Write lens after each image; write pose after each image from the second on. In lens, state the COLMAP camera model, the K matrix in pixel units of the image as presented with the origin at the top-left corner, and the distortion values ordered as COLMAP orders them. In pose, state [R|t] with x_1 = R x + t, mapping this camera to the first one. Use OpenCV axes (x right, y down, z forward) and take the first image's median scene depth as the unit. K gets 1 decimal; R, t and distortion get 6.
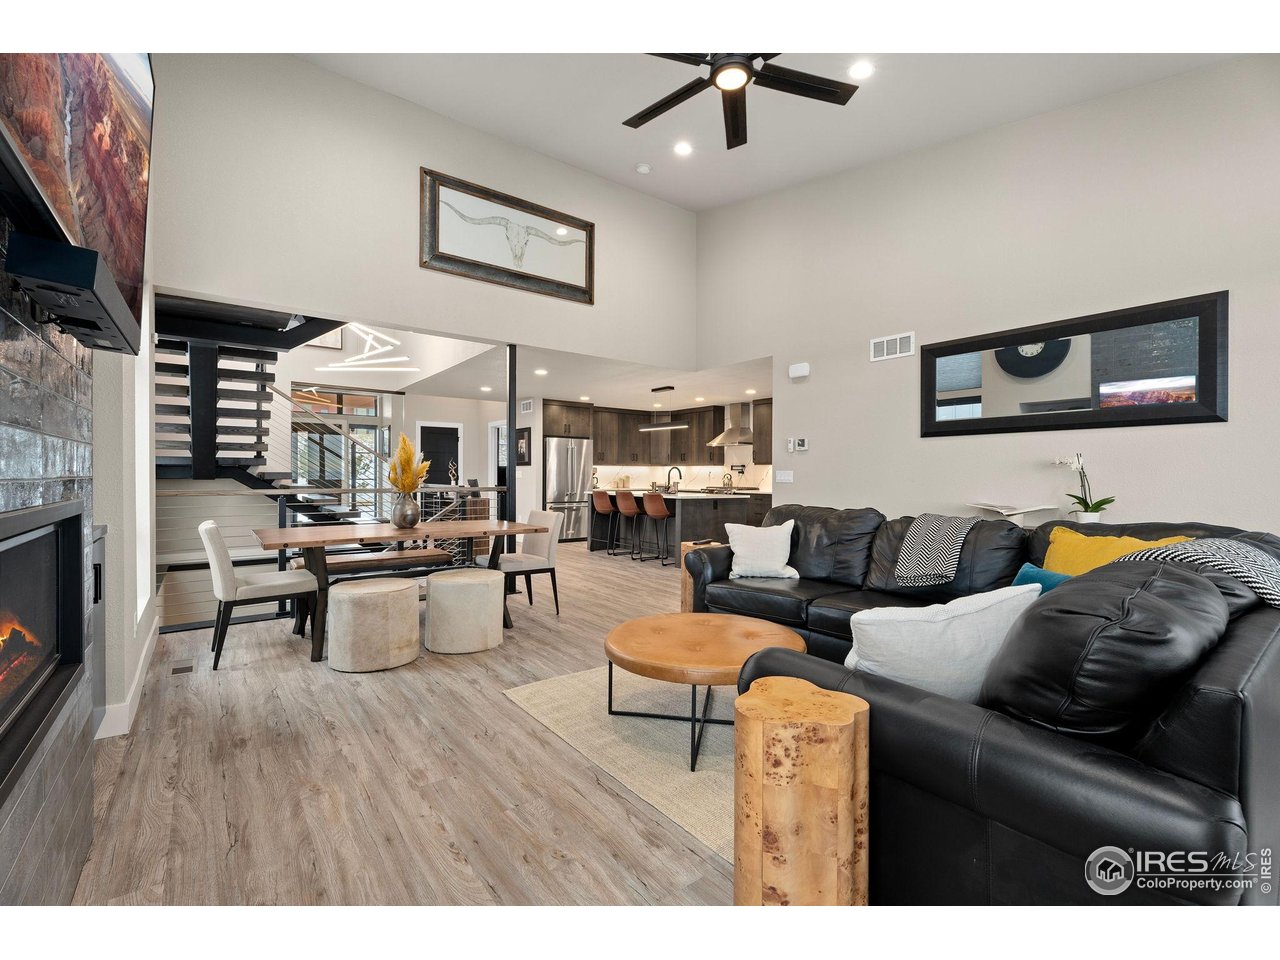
lens RADIAL K [[573.4, 0, 640.7], [0, 573.4, 481.1], [0, 0, 1]] dist [0.001130, 0.000092]
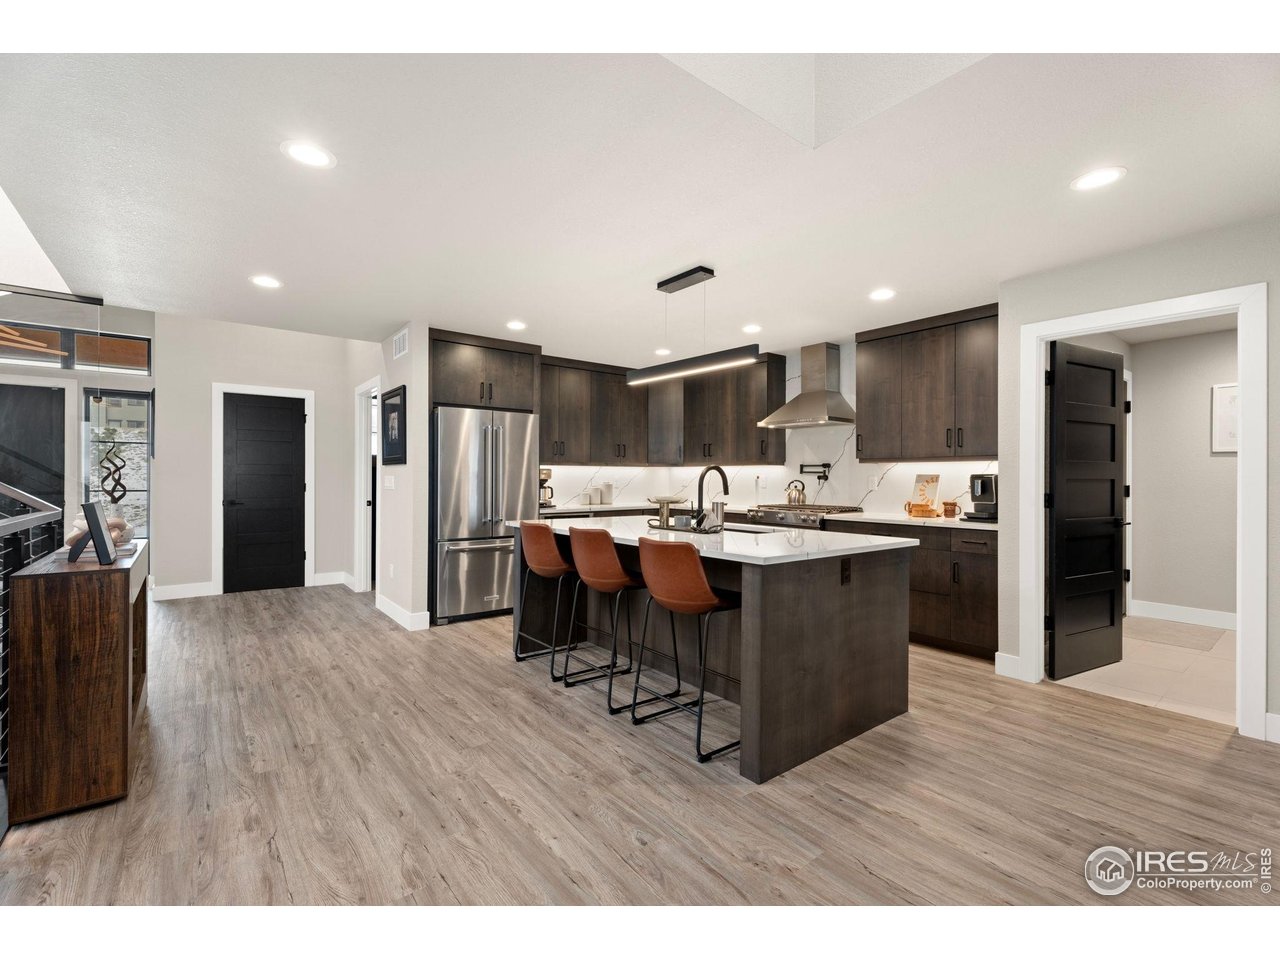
lens RADIAL K [[573.4, 0, 639.1], [0, 573.4, 480.7], [0, 0, 1]] dist [0.001130, 0.000092]
pose [[0.999885, -0.000877, 0.015146, -0.001172], [0.000986, 0.999973, -0.007215, -0.008769], [-0.015140, 0.007230, 0.999859, 0.475688]]
